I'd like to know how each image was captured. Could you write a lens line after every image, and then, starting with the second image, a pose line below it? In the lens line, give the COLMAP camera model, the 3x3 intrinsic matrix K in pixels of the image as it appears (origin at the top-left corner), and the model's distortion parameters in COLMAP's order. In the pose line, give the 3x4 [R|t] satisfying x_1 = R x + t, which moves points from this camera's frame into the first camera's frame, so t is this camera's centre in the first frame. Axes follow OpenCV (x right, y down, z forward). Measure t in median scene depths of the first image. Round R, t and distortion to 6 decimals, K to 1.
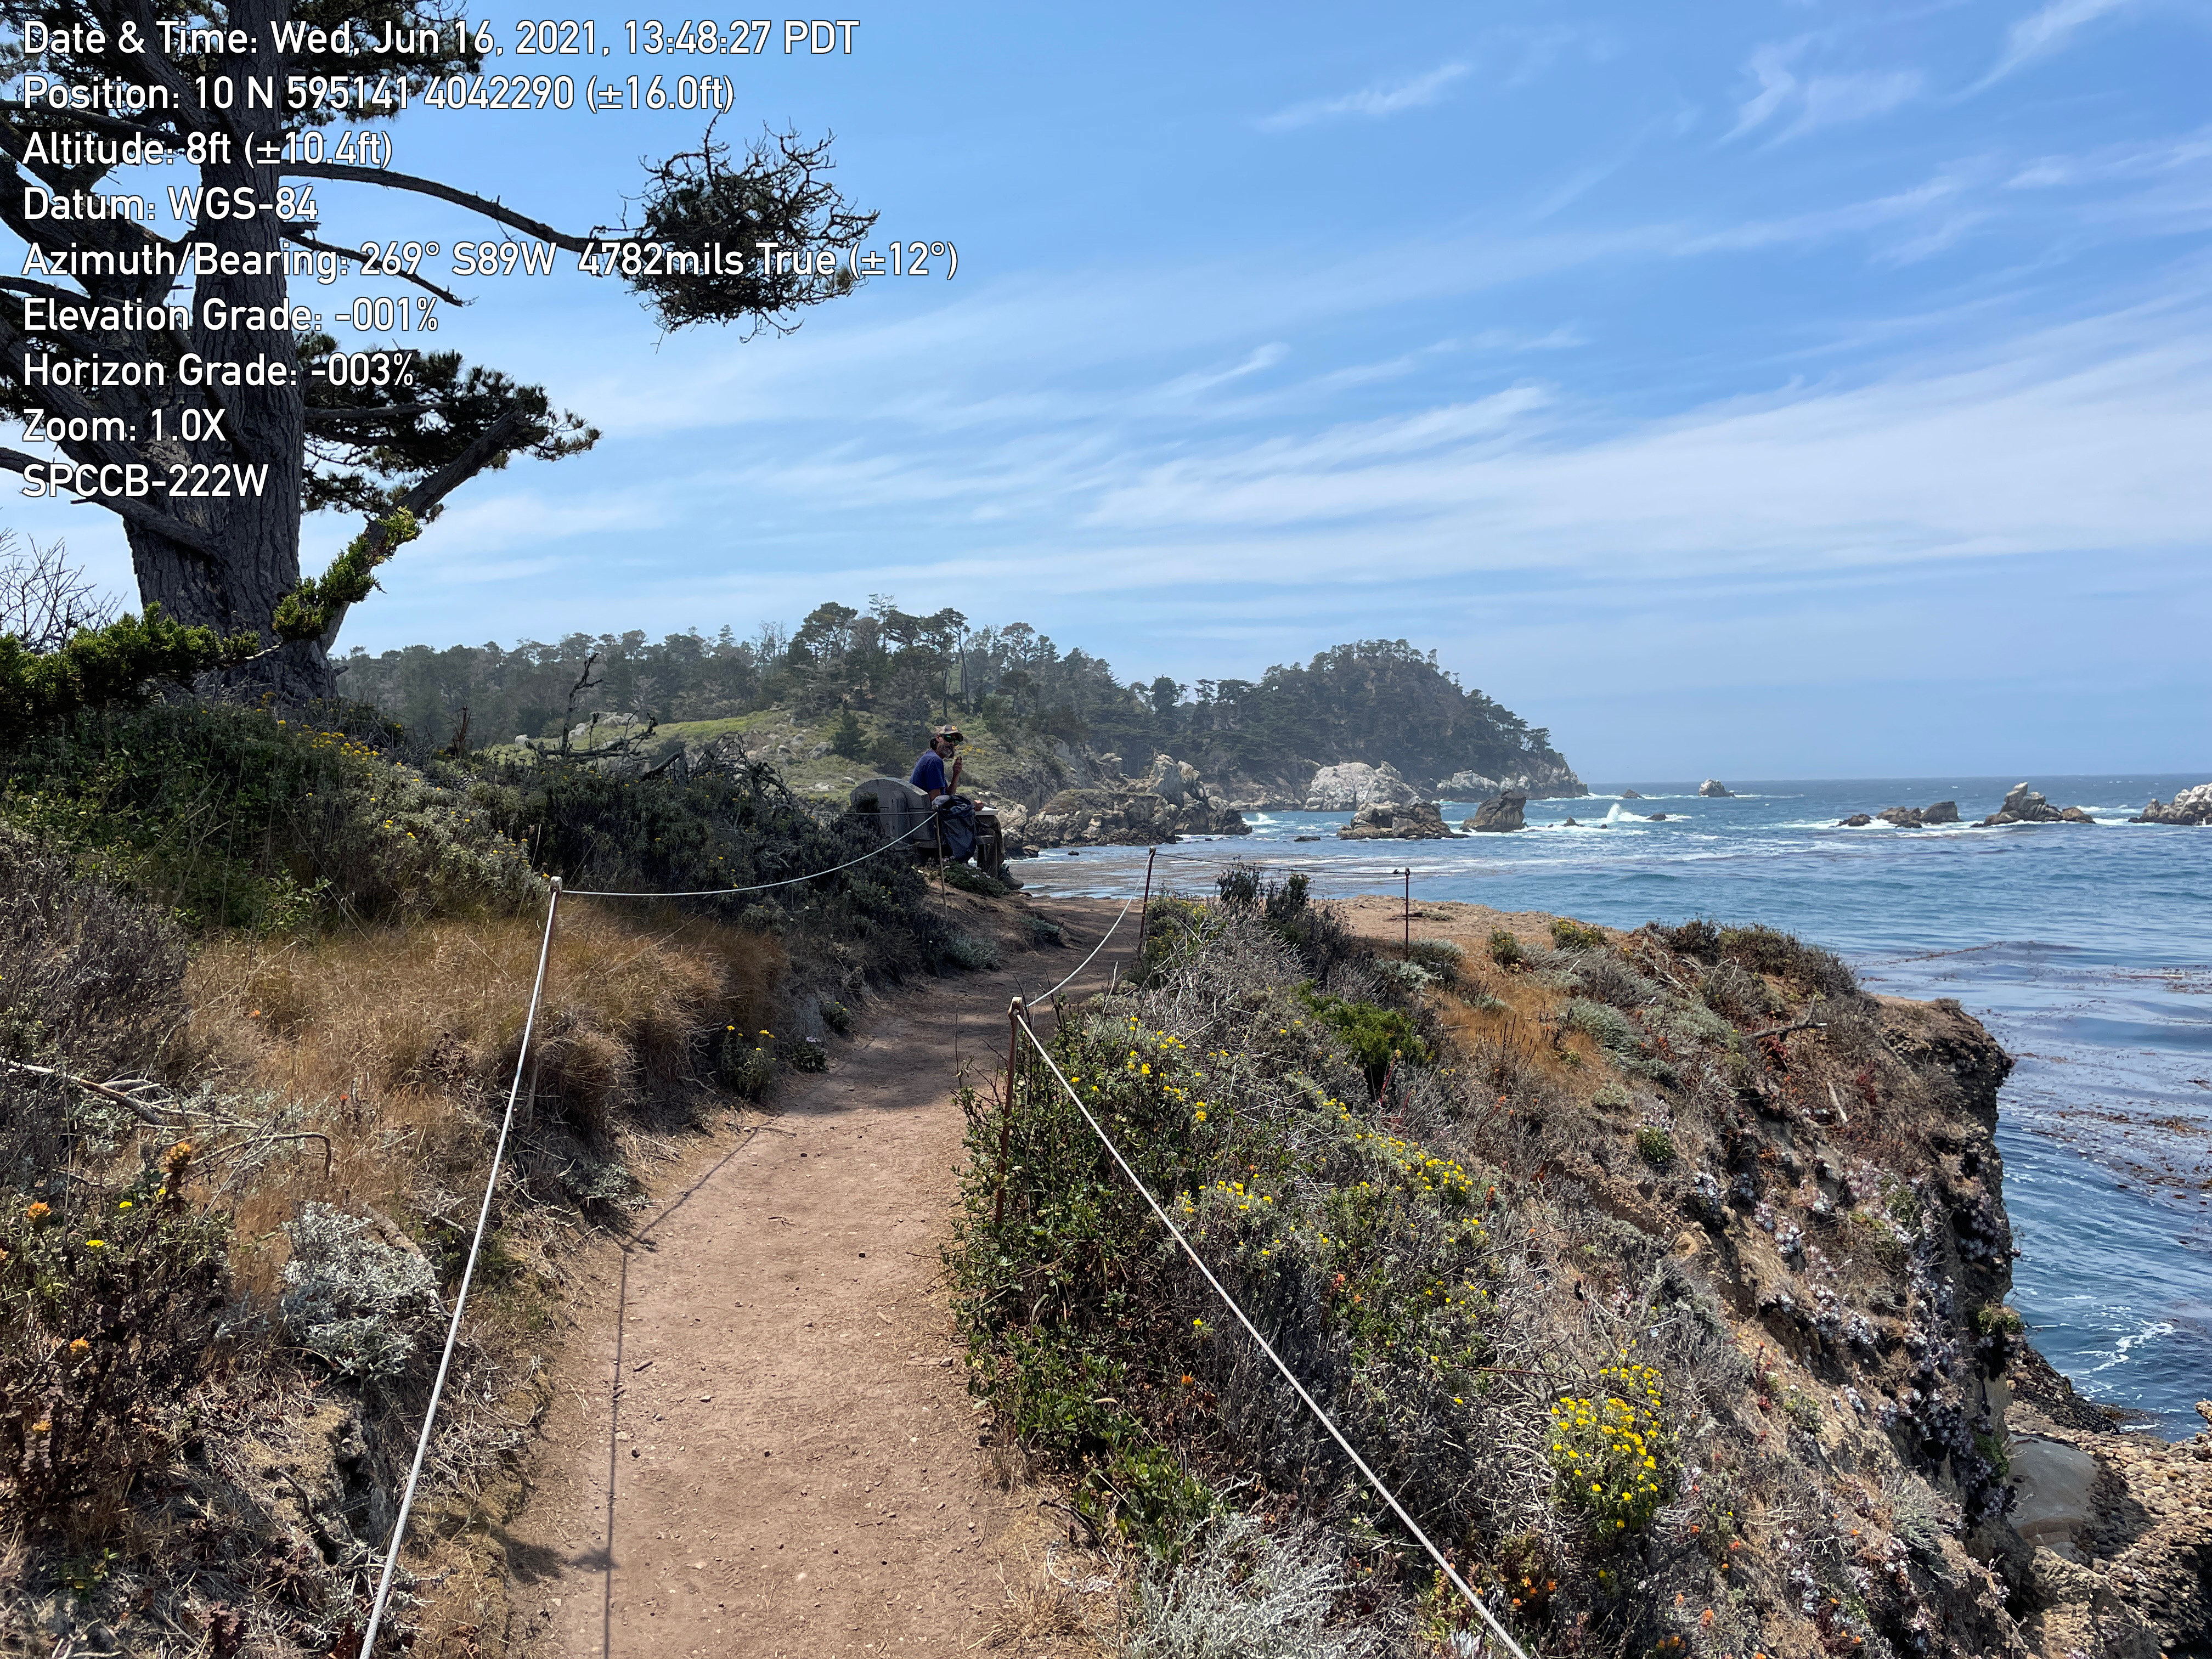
lens RADIAL K [[1639.8, 0, 1103.6], [0, 1639.8, 817.4], [0, 0, 1]] dist [0.085686, -0.113806]
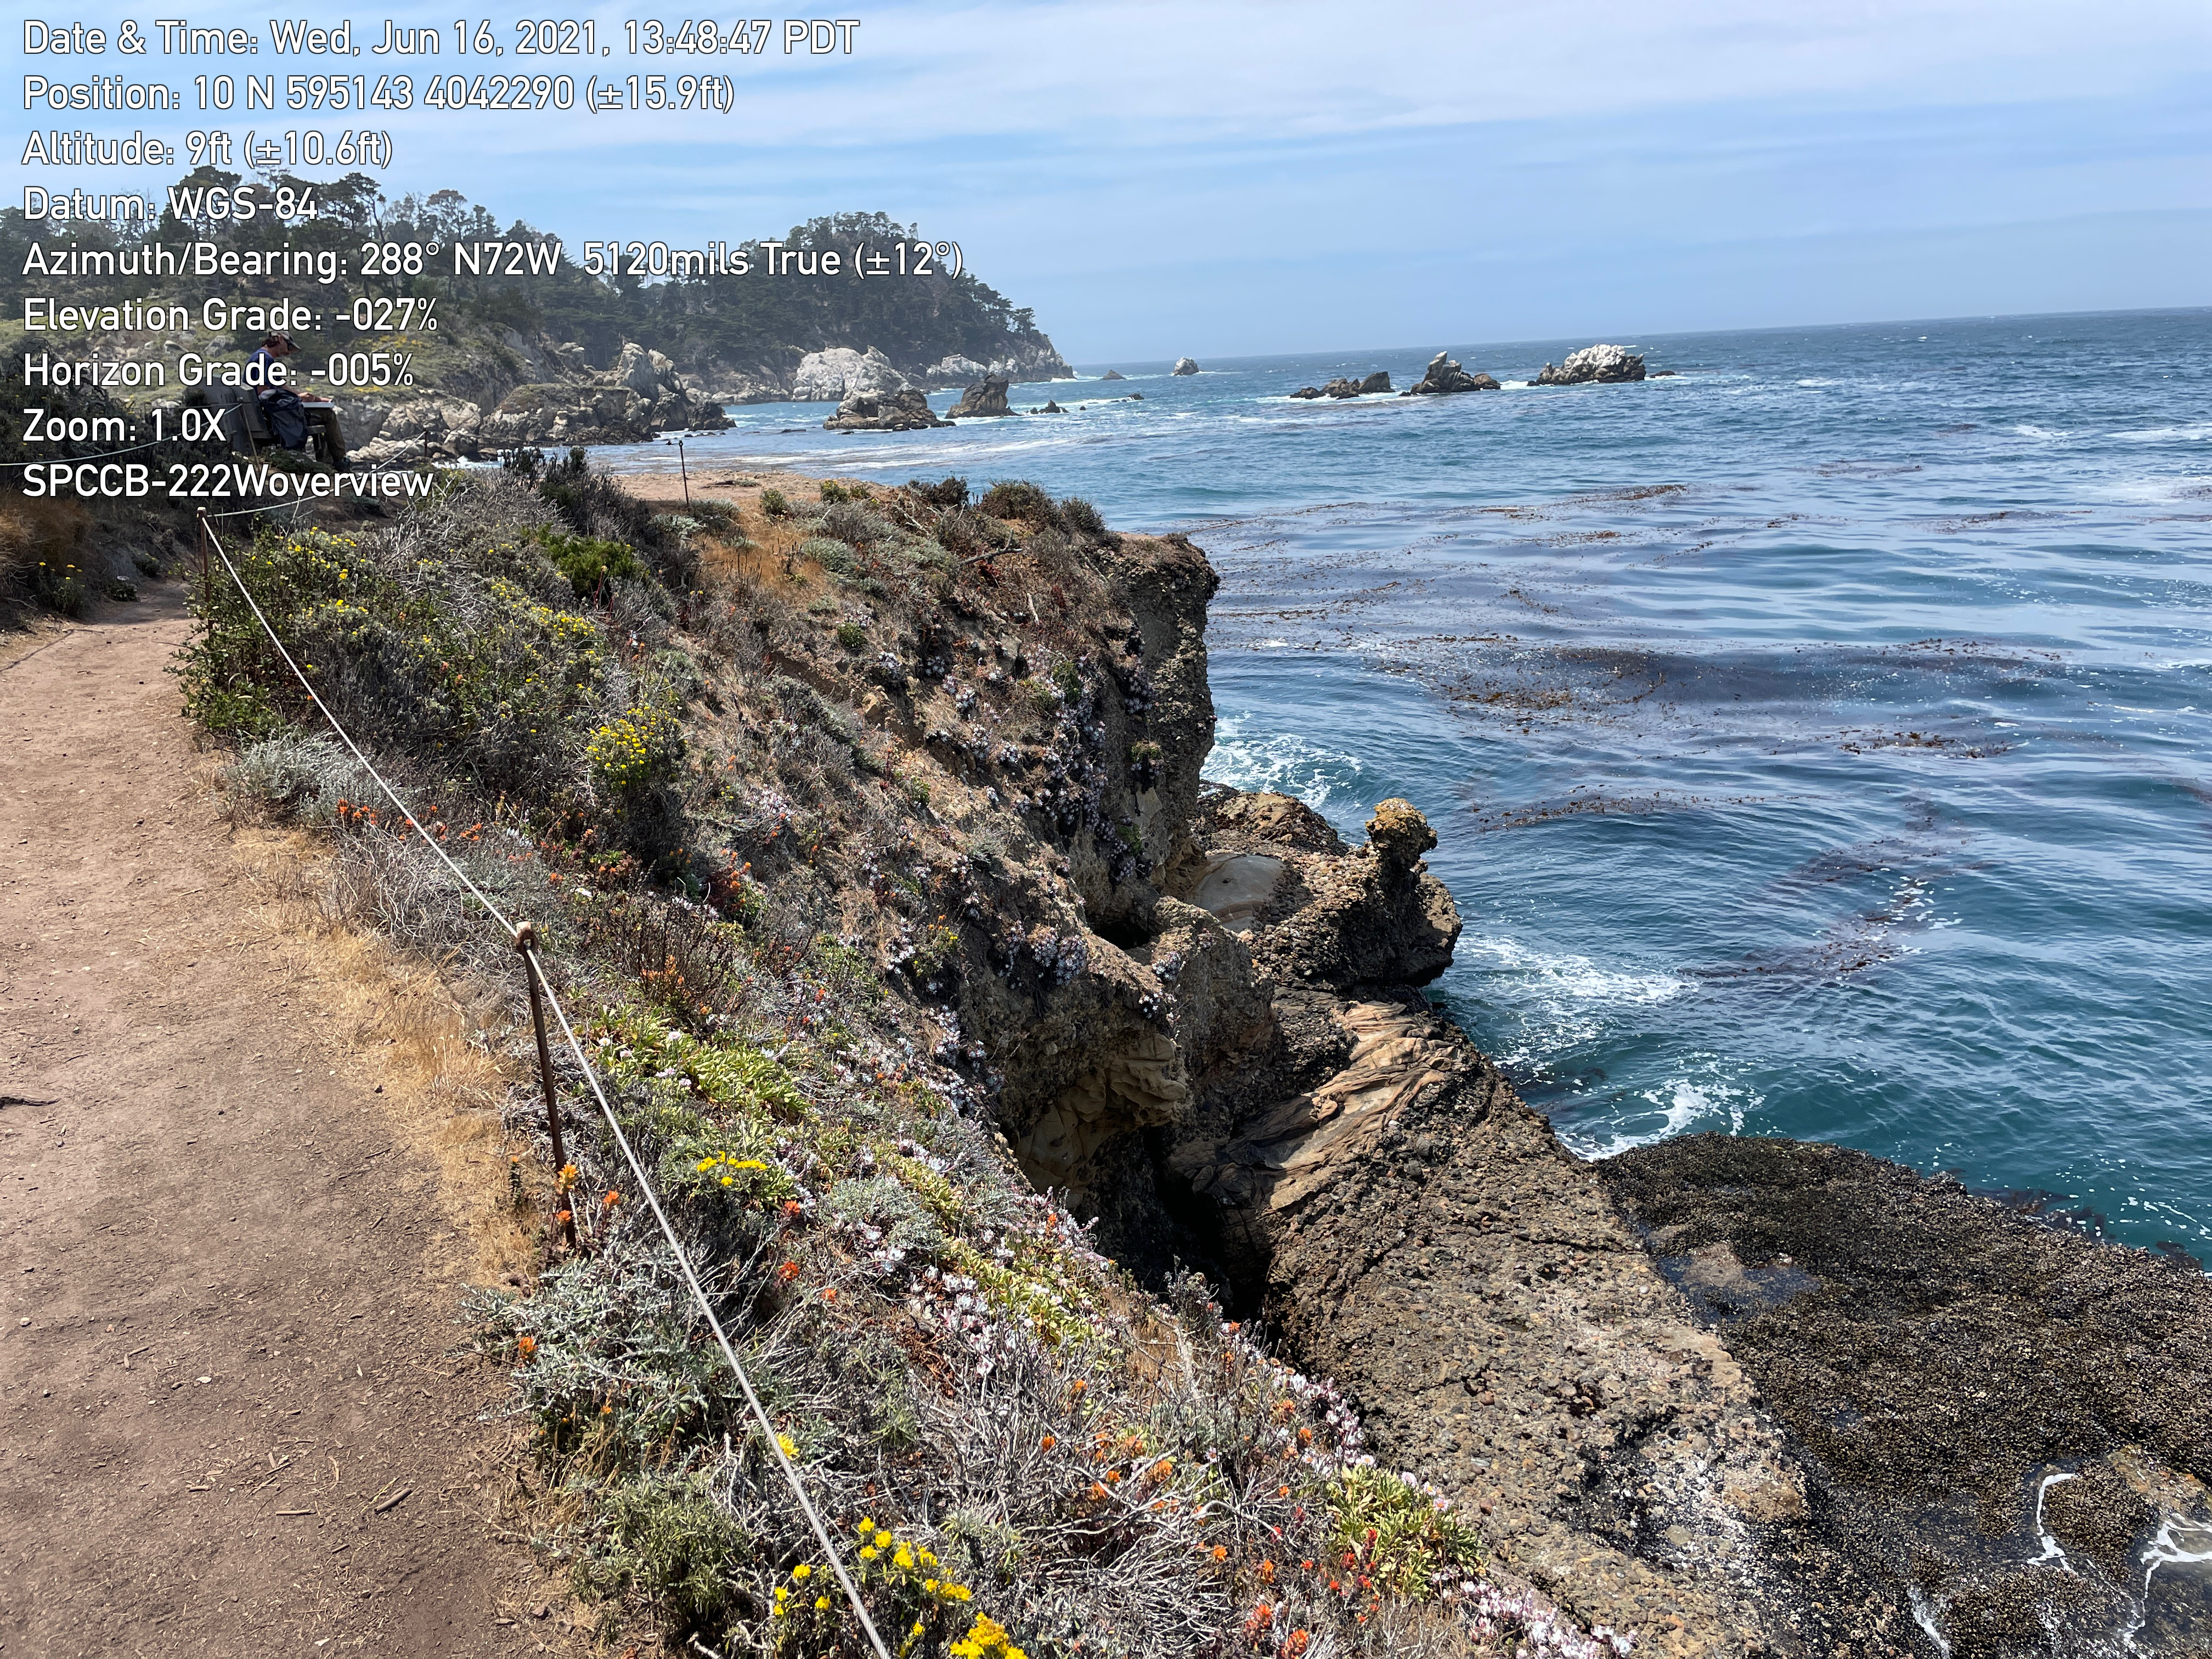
lens RADIAL K [[1639.8, 0, 1103.6], [0, 1639.8, 817.4], [0, 0, 1]] dist [0.085686, -0.113806]
pose [[0.955432, -0.103942, 0.276307, 0.081161], [0.034326, 0.968731, 0.245726, 0.007621], [-0.293208, -0.225290, 0.929125, -0.228472]]
